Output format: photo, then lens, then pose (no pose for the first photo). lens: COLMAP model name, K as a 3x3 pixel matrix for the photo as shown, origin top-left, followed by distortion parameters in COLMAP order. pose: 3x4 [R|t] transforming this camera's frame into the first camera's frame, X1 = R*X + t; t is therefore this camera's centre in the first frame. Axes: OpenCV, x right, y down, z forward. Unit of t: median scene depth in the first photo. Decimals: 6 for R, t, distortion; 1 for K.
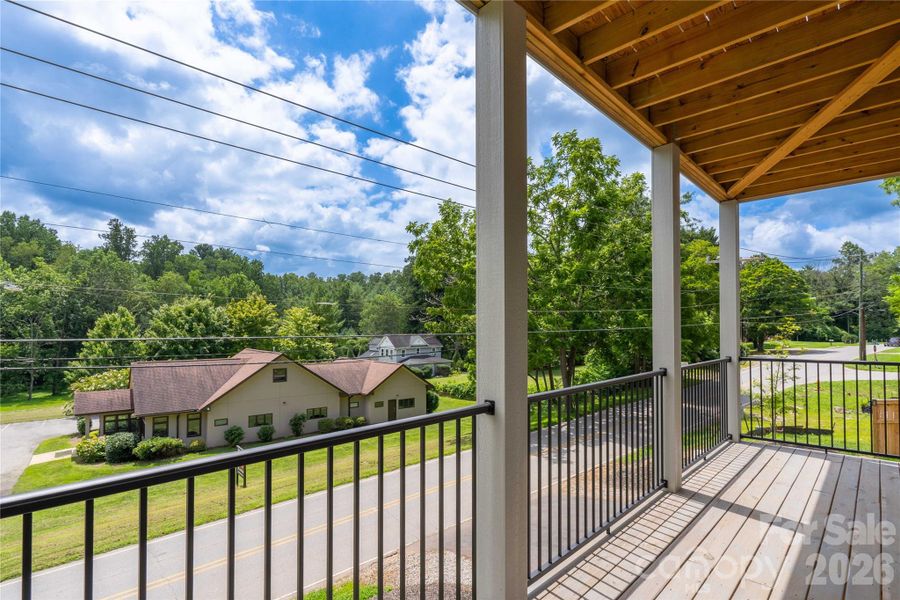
lens RADIAL K [[453.7, 0, 458.8], [0, 453.7, 304.0], [0, 0, 1]] dist [0.003183, -0.001784]
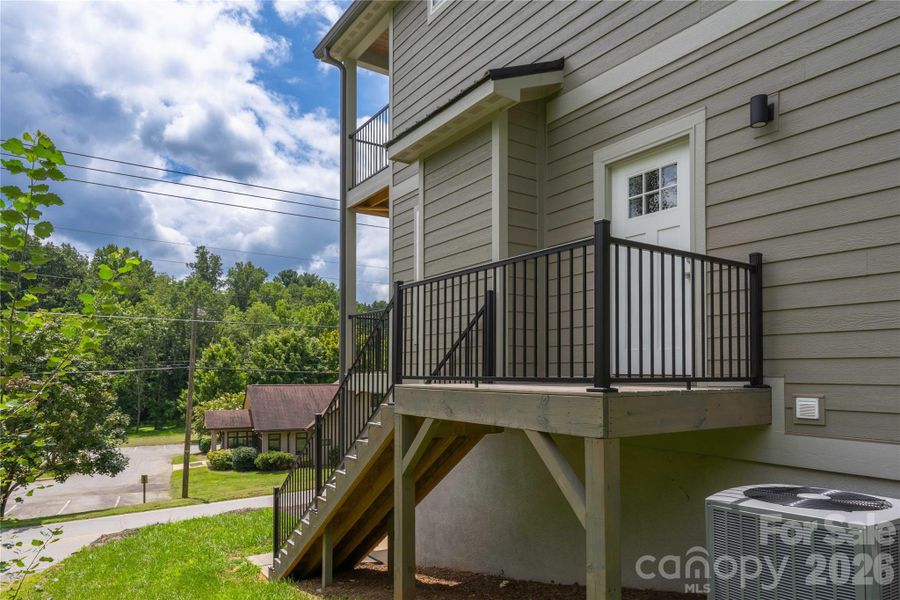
lens RADIAL K [[605.5, 0, 454.3], [0, 605.5, 301.4], [0, 0, 1]] dist [0.009648, 0.000638]
pose [[0.972874, -0.023930, -0.230093, 0.060433], [0.009713, 0.997984, -0.062723, 0.017959], [0.231130, 0.058786, 0.971145, -0.196030]]
